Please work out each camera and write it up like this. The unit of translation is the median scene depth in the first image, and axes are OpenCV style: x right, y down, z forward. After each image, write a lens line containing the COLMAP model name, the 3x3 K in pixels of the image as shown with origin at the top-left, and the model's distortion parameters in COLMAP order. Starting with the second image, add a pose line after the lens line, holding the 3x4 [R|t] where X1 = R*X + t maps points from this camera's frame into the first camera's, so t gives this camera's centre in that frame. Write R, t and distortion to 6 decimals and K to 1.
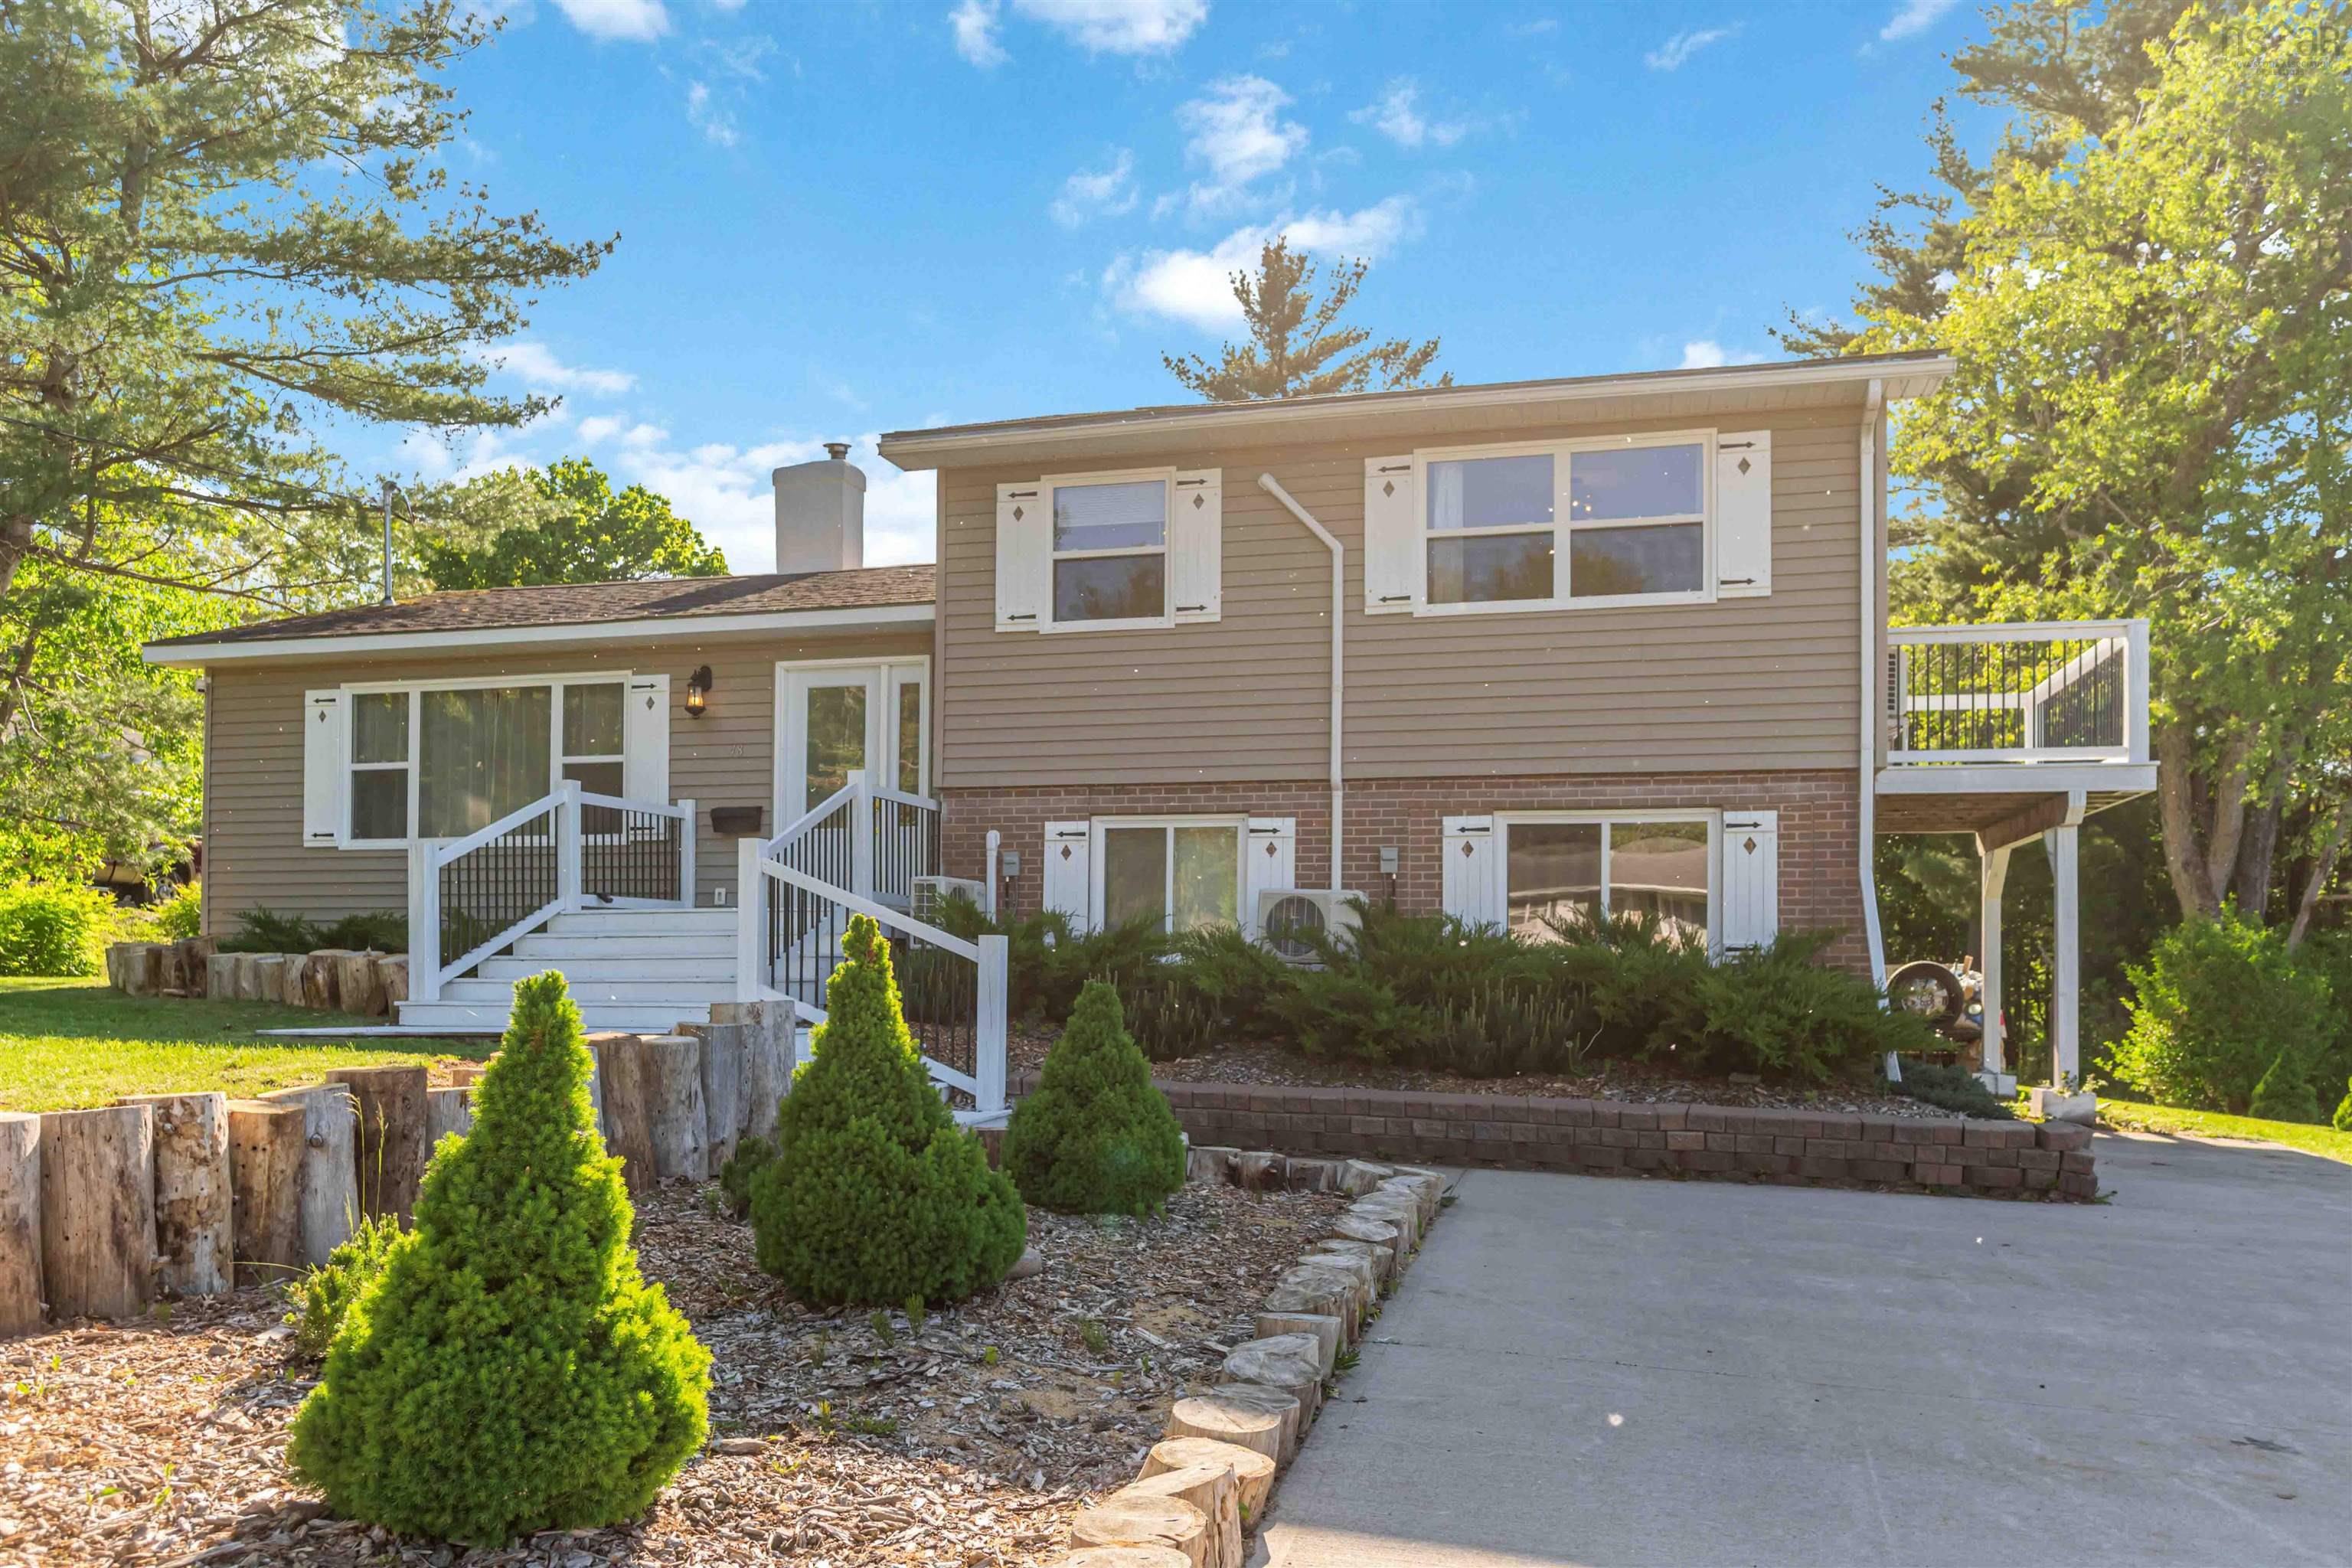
lens RADIAL K [[1701.7, 0, 1180.0], [0, 1701.7, 972.0], [0, 0, 1]] dist [-0.003448, -0.000761]
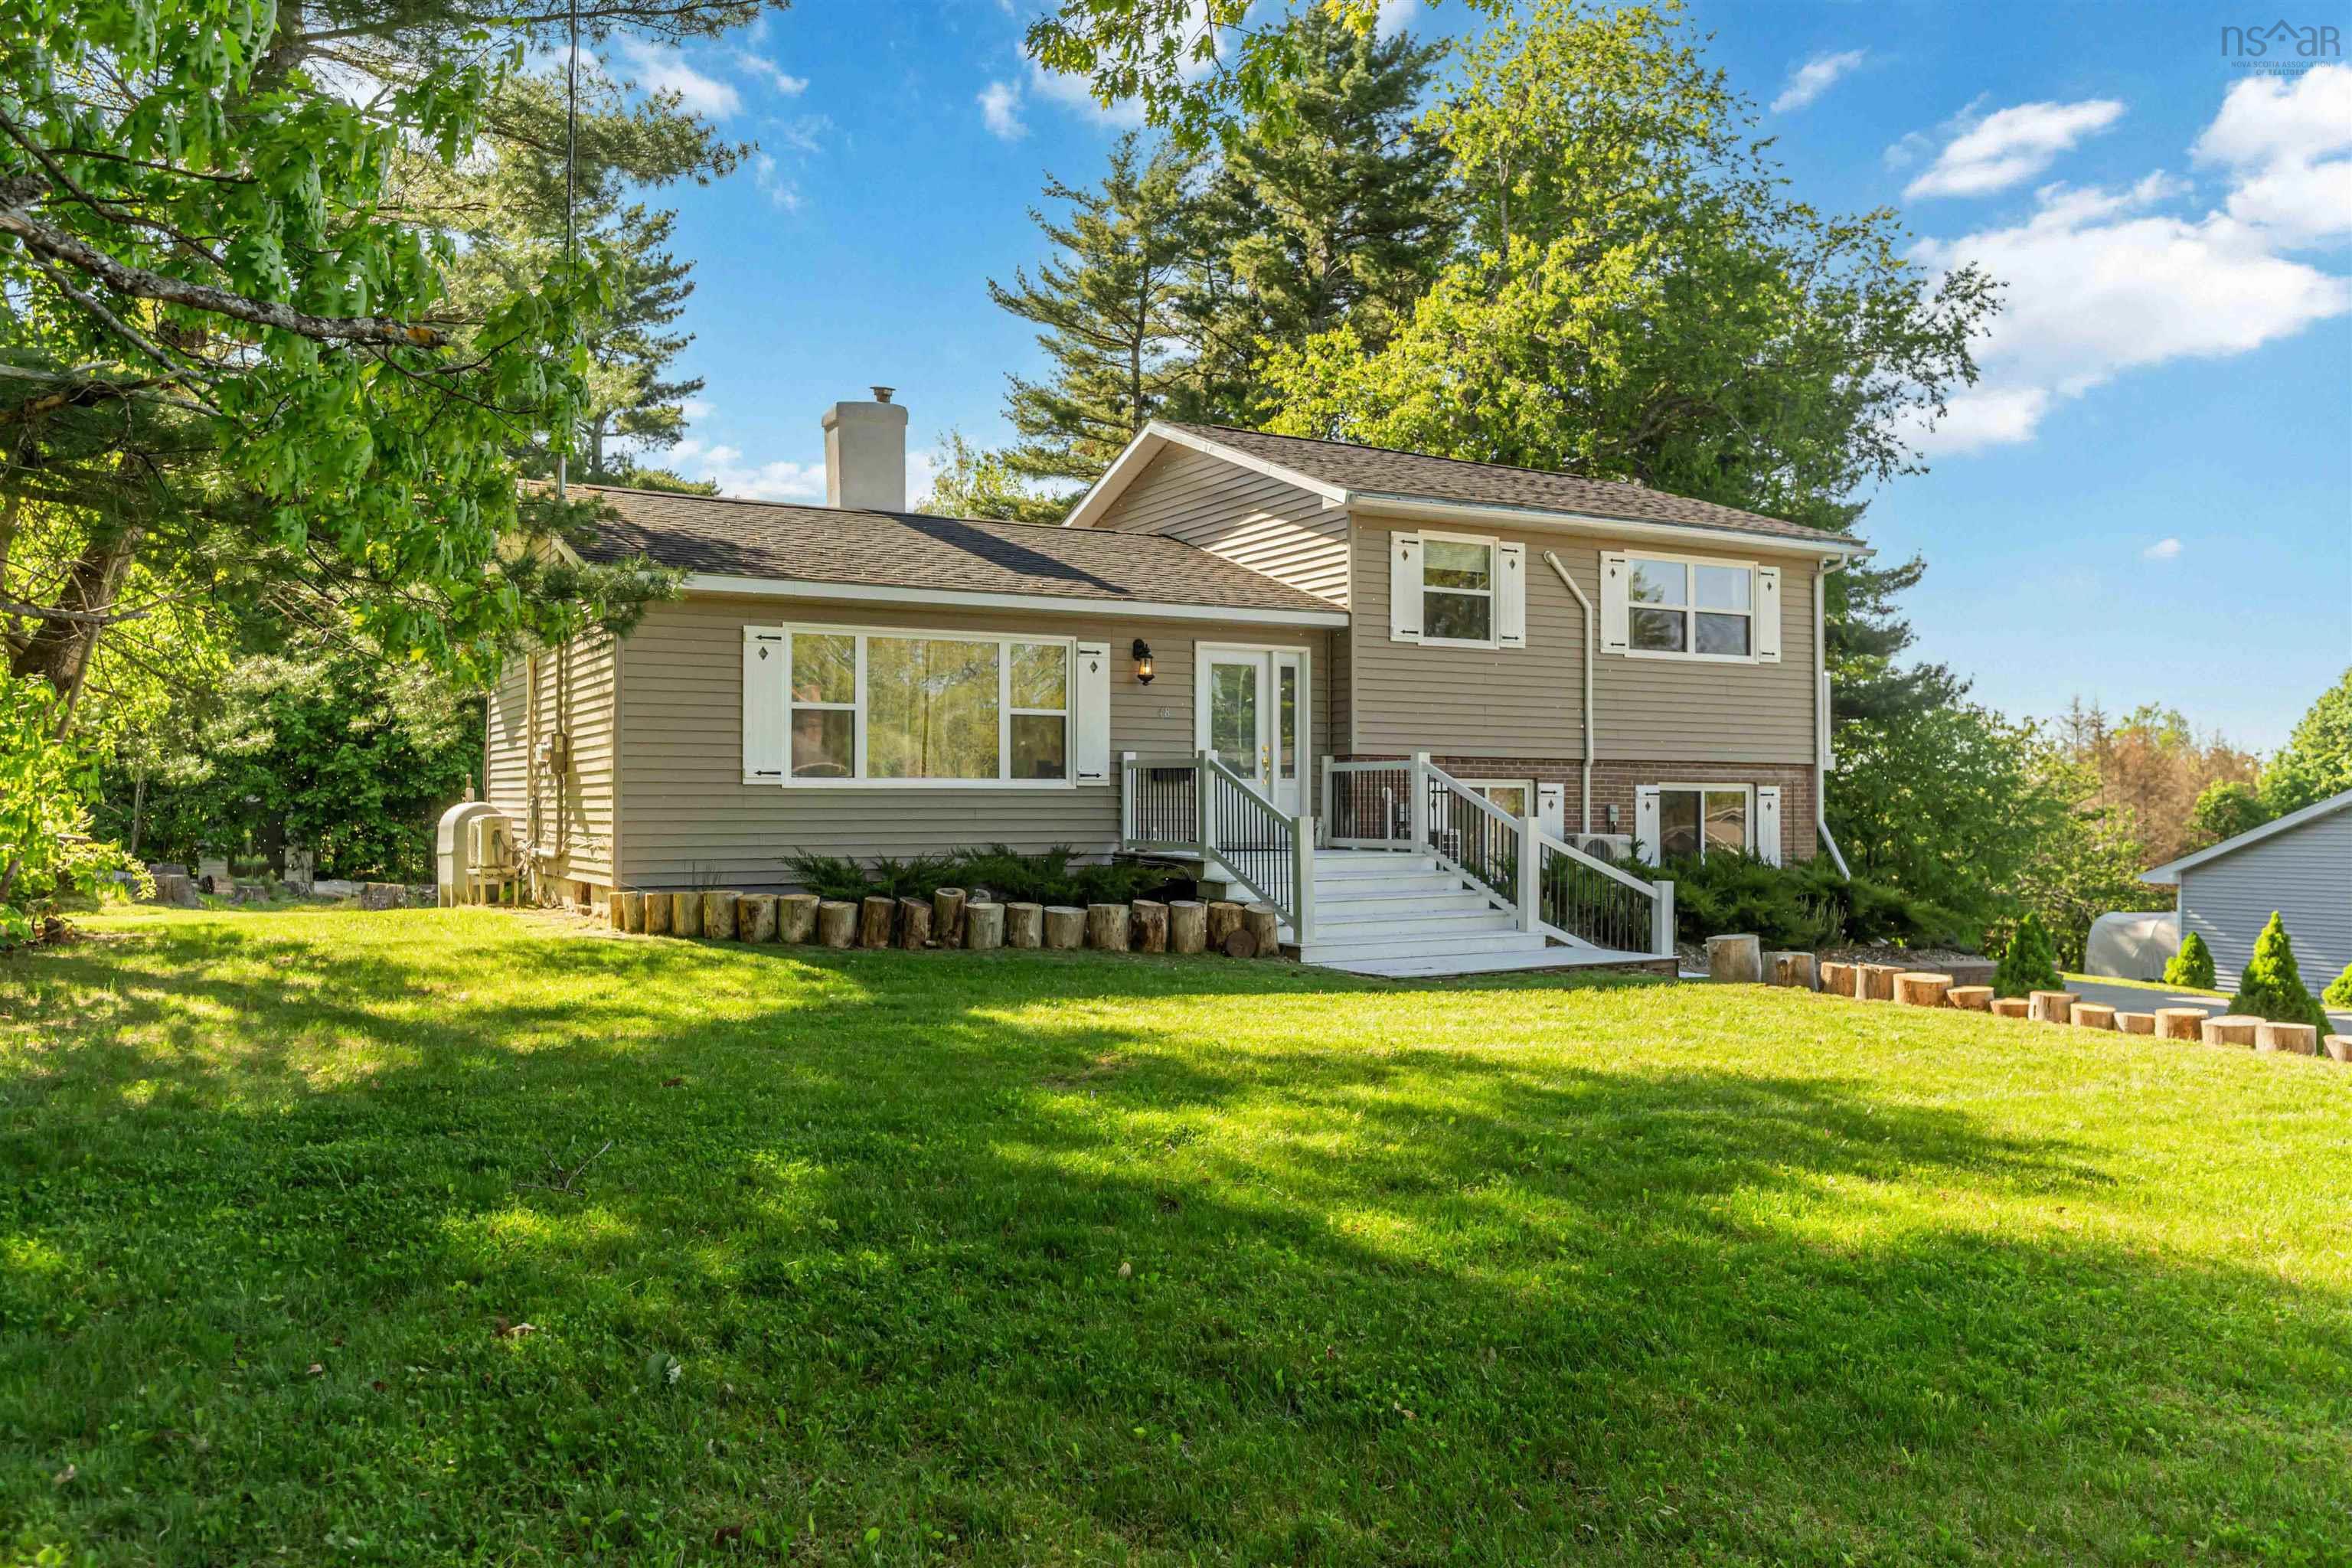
lens RADIAL K [[1831.1, 0, 1176.0], [0, 1831.1, 784.0], [0, 0, 1]] dist [0.001079, -0.012240]
pose [[0.716924, 0.003796, 0.697141, -1.297152], [0.002754, 0.999962, -0.008277, -0.078090], [-0.697146, 0.007854, 0.716886, 0.083684]]
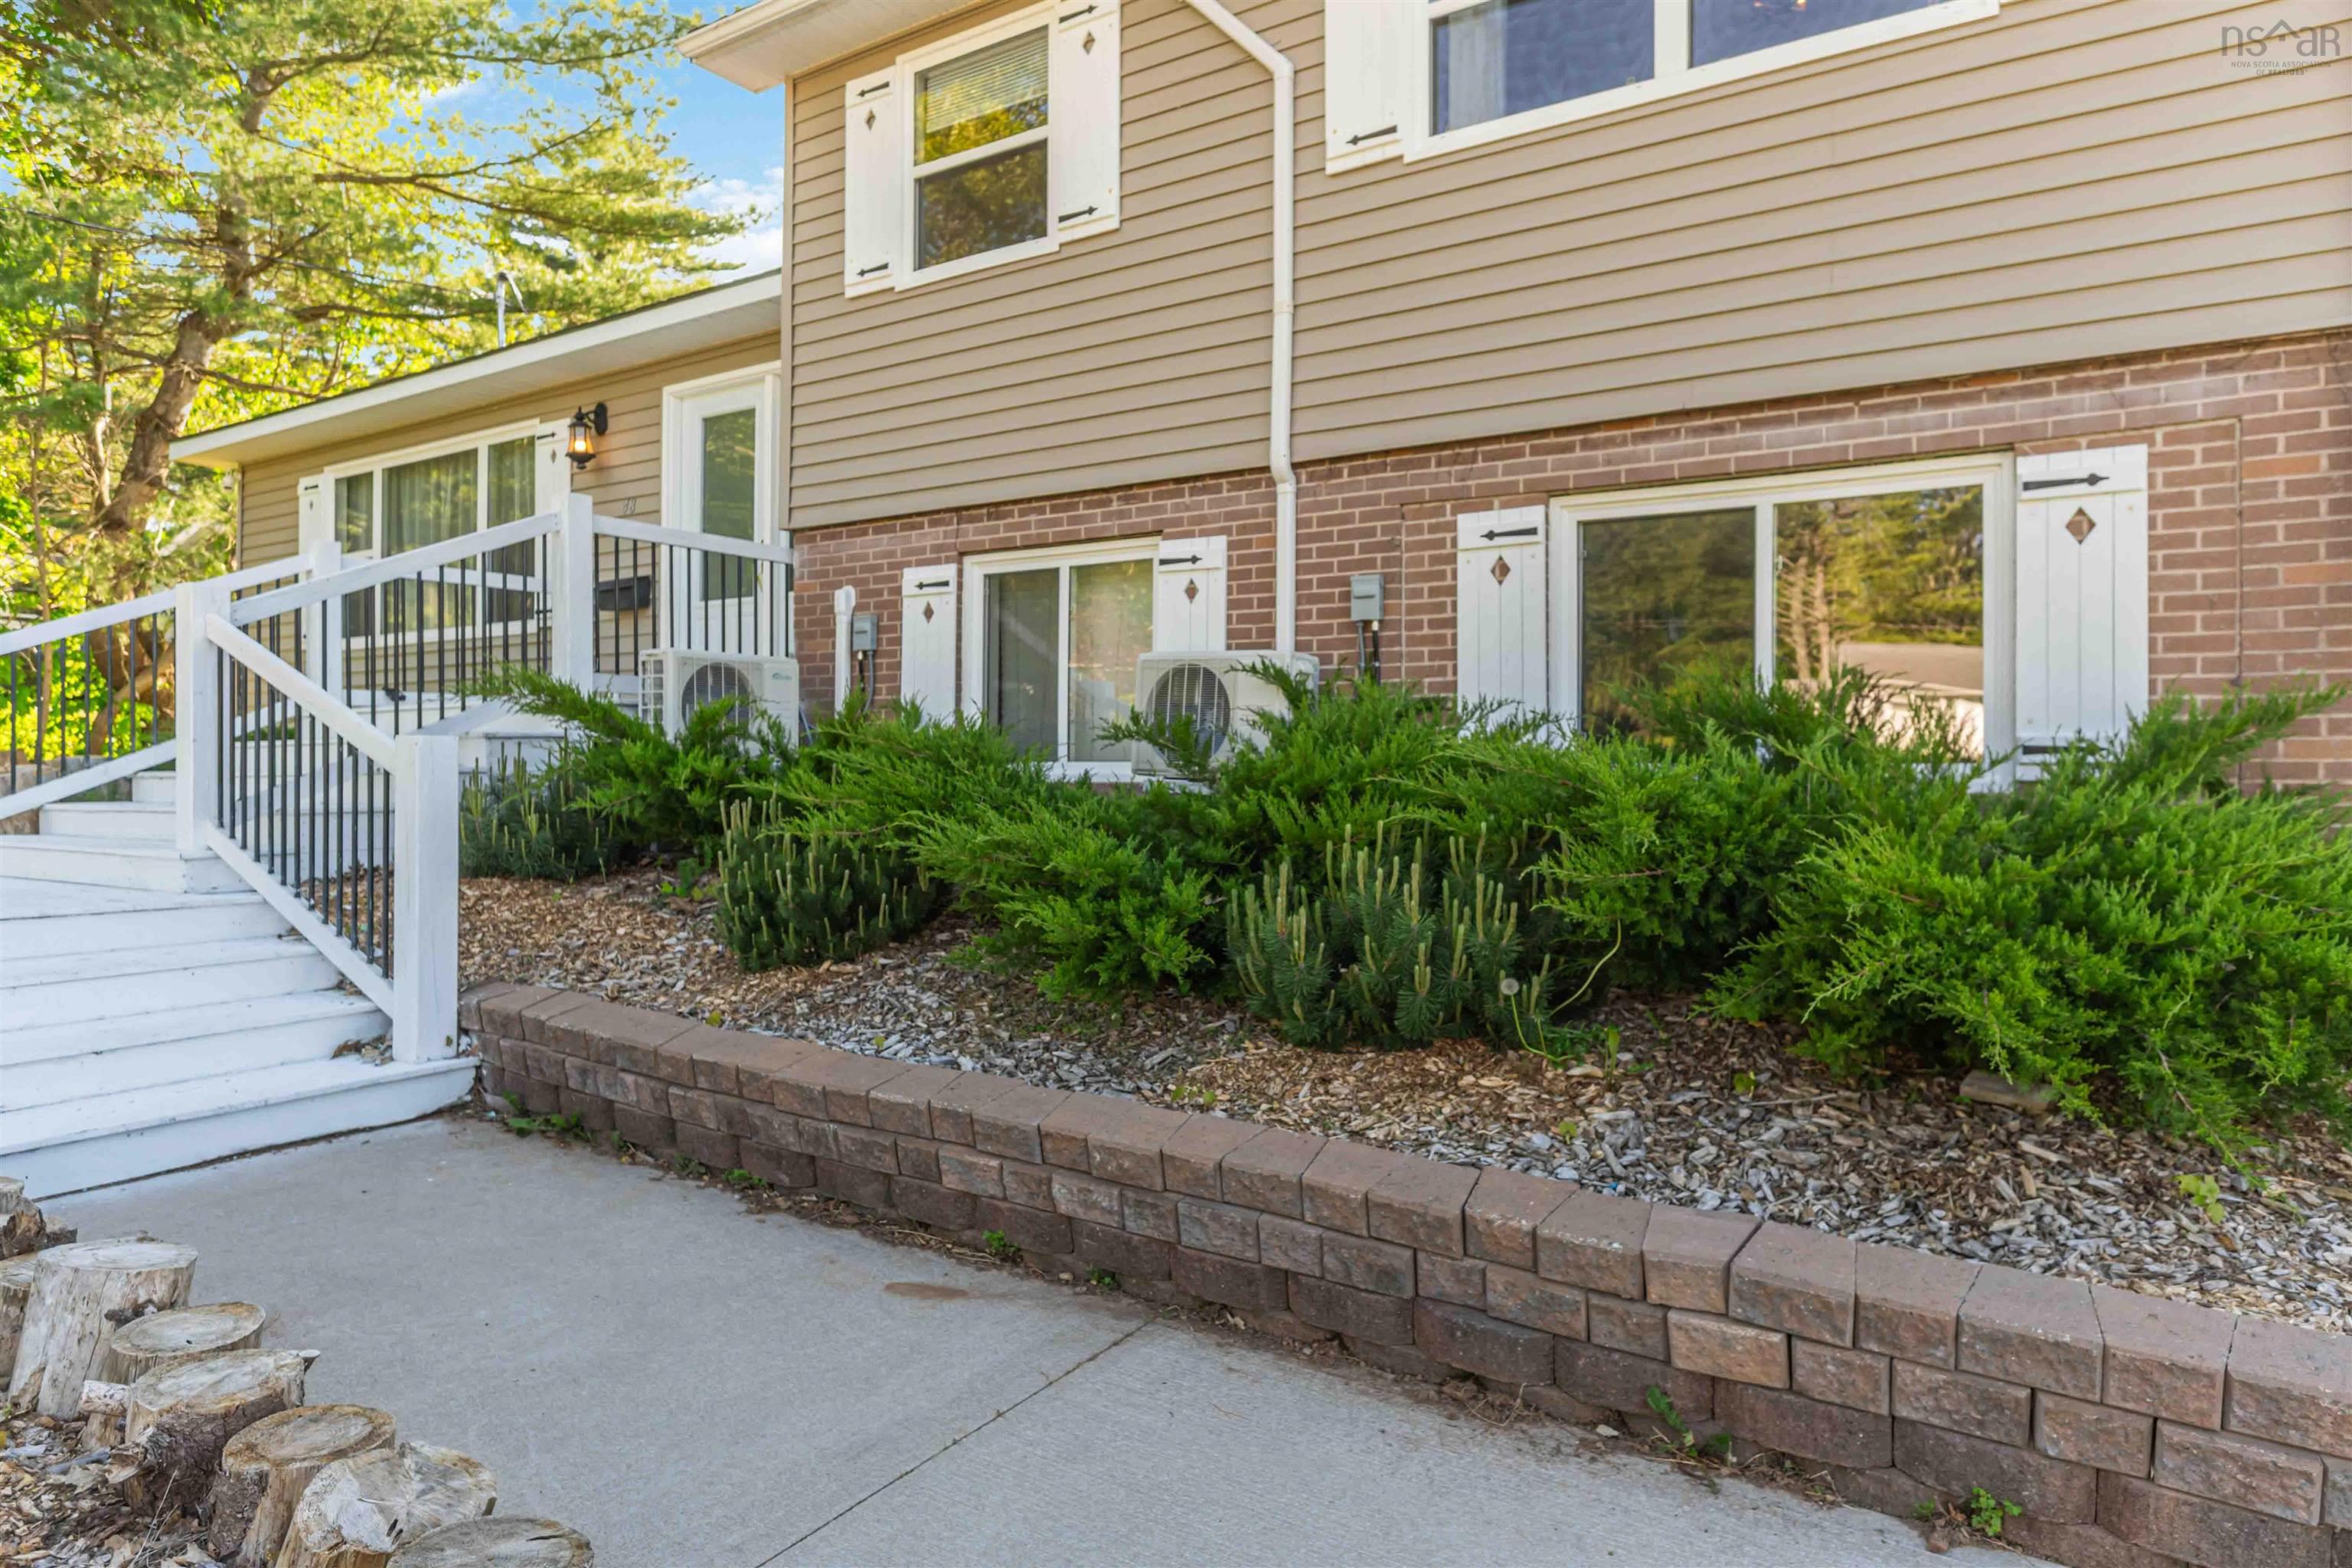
lens RADIAL K [[1395.7, 0, 1176.0], [0, 1395.7, 784.0], [0, 0, 1]] dist [-0.003213, -0.001176]
pose [[0.950298, 0.000143, -0.311343, 0.204486], [0.002941, 0.999951, 0.009435, -0.007579], [0.311329, -0.009882, 0.950251, 0.524086]]
